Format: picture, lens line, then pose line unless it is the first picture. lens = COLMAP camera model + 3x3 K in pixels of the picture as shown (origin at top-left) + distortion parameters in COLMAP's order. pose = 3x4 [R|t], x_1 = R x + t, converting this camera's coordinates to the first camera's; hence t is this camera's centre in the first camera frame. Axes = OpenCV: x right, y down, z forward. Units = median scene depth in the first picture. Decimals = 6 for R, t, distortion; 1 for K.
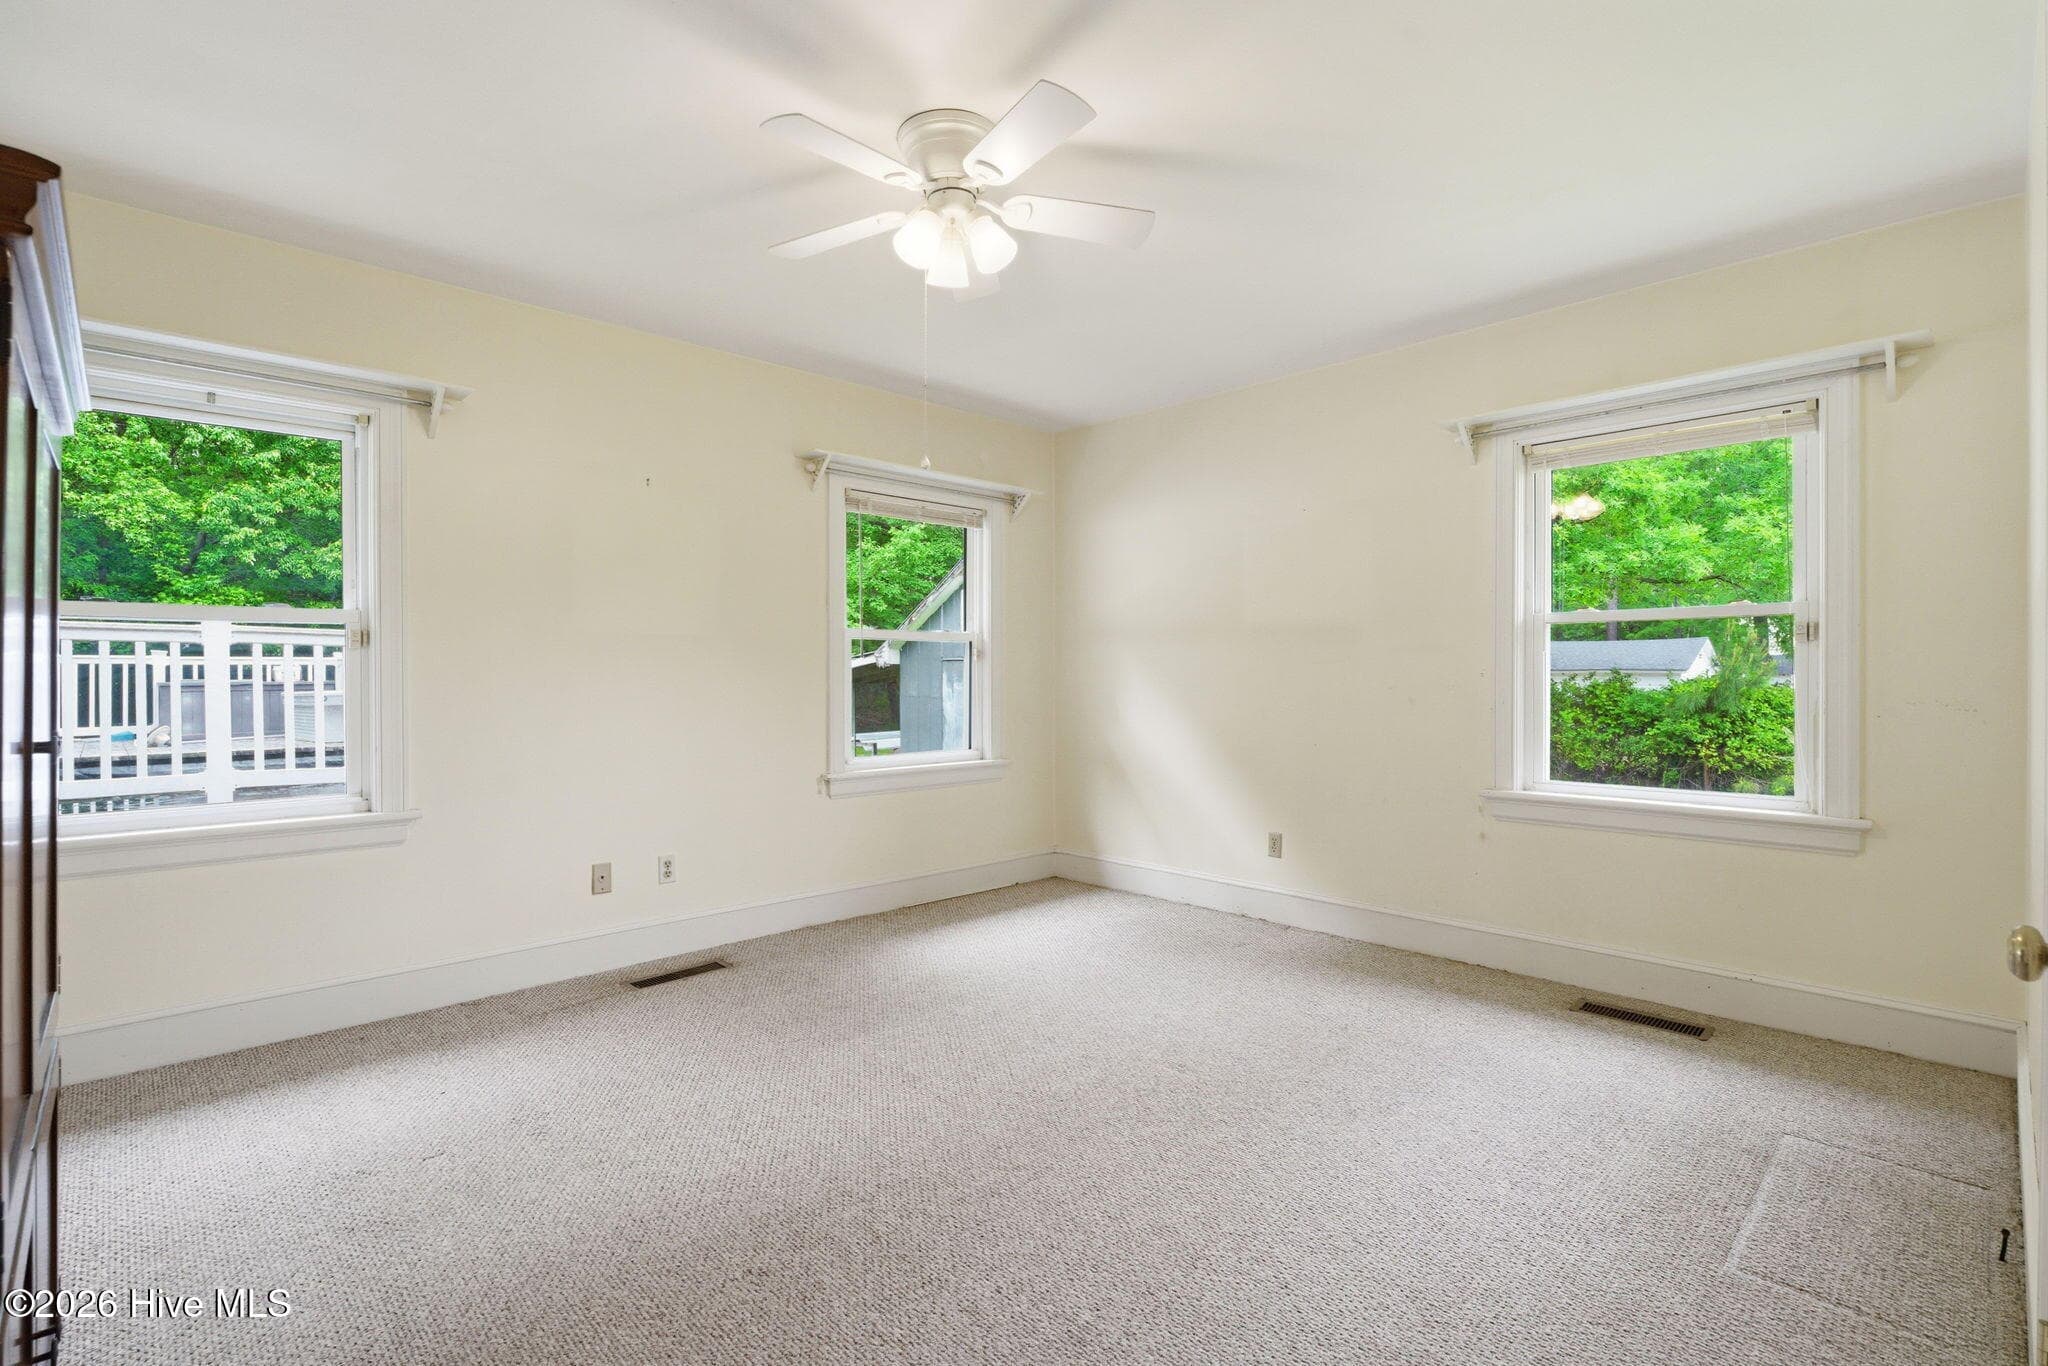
lens RADIAL K [[936.5, 0, 1045.8], [0, 936.5, 684.8], [0, 0, 1]] dist [-0.017207, 0.002066]
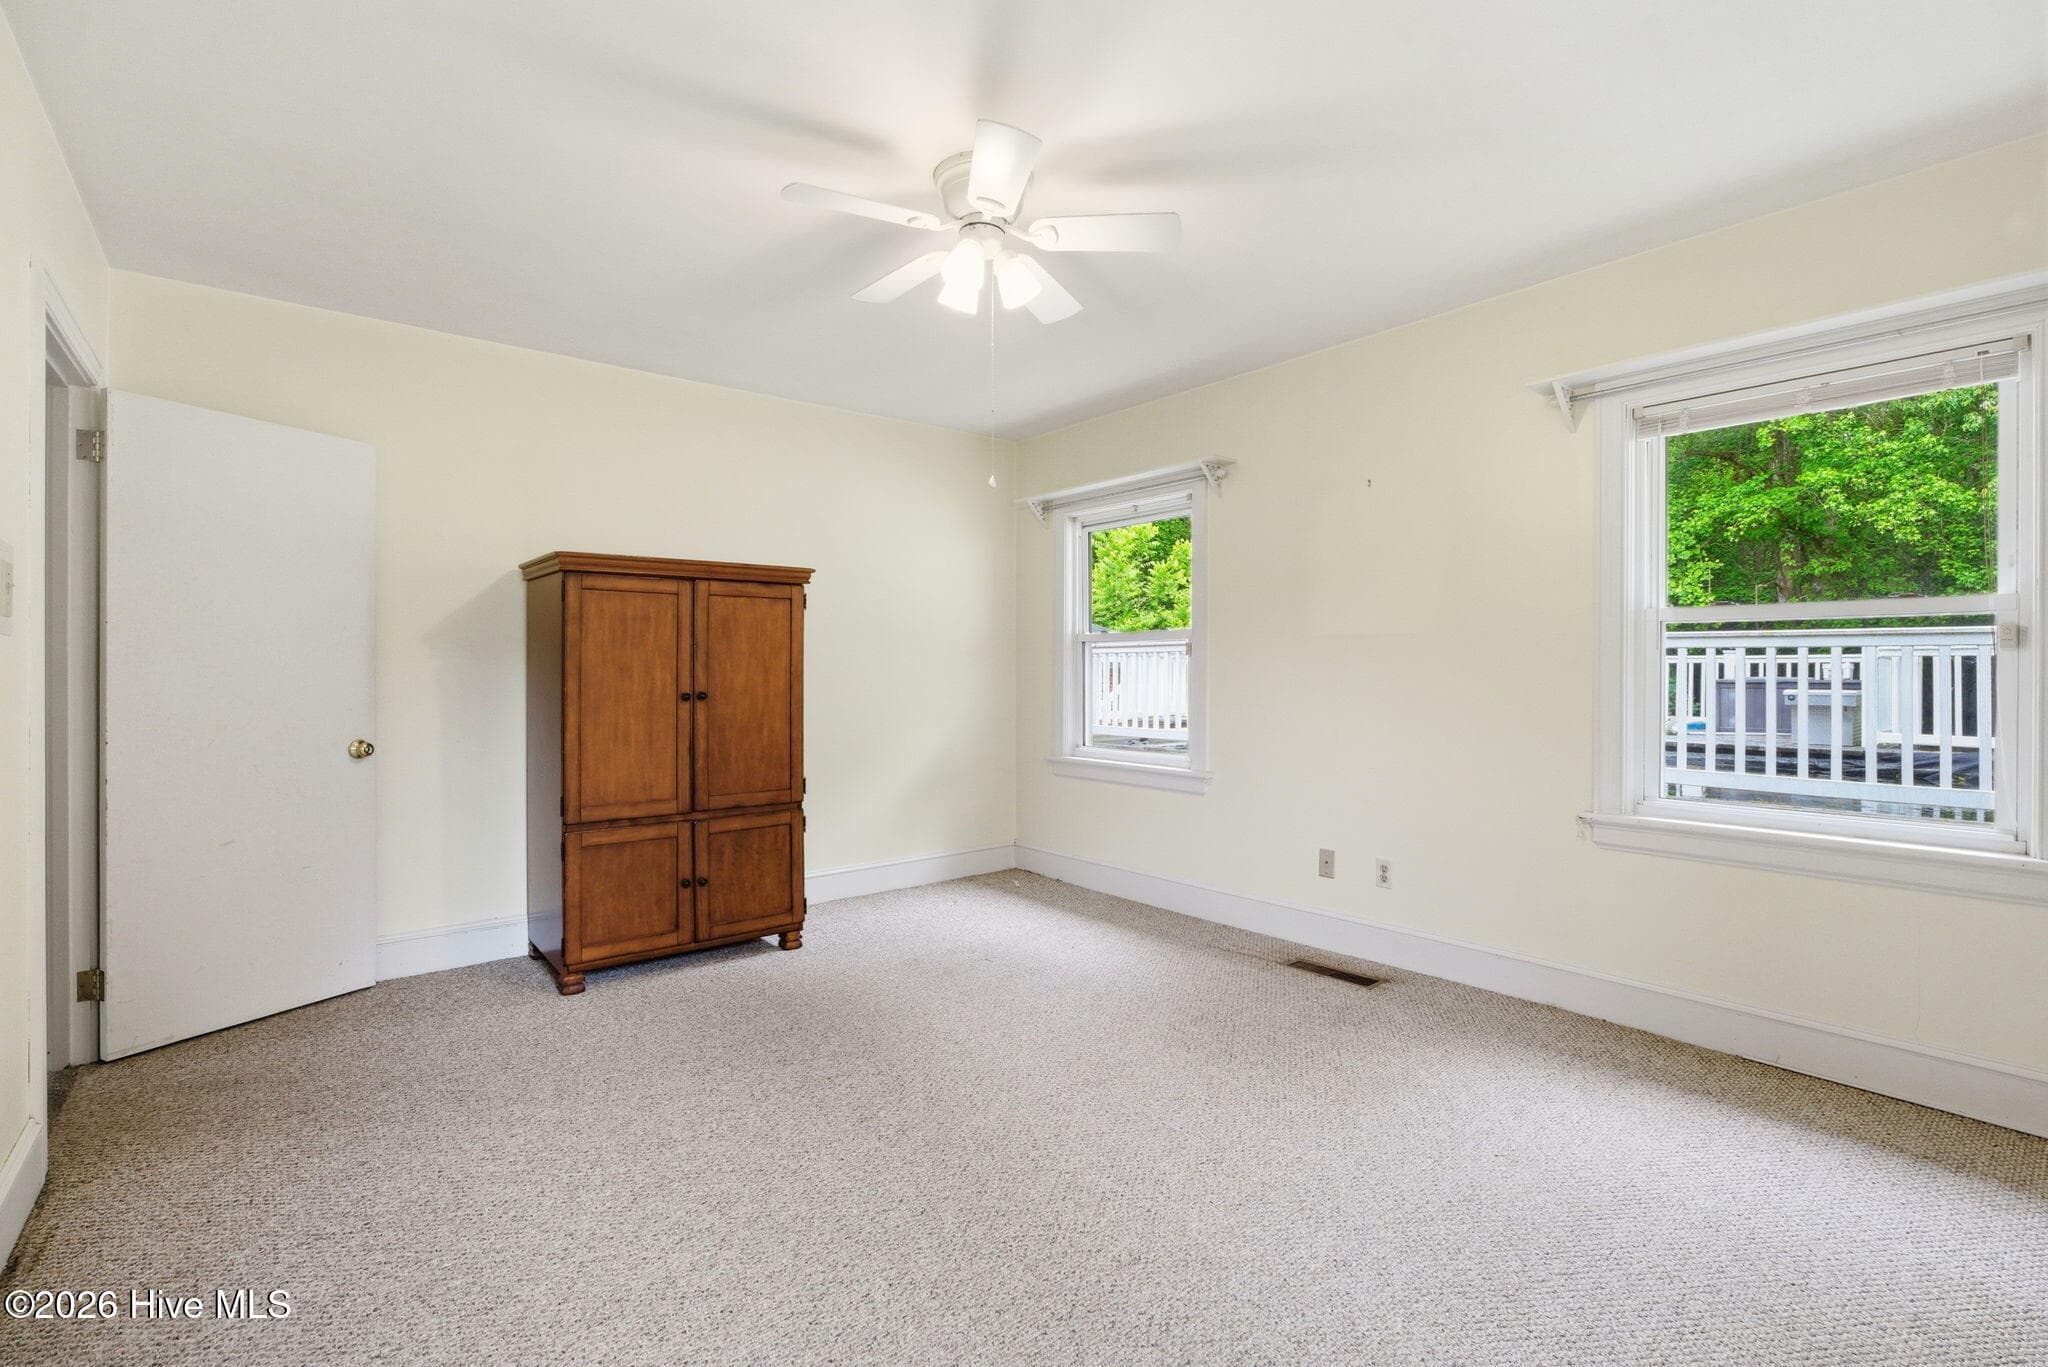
lens RADIAL K [[936.5, 0, 1032.8], [0, 936.5, 671.7], [0, 0, 1]] dist [-0.017207, 0.002066]
pose [[-0.088943, 0.001725, -0.996035, 0.259796], [-0.012352, 0.999920, 0.002835, -0.005276], [0.995960, 0.012555, -0.088914, 0.310787]]
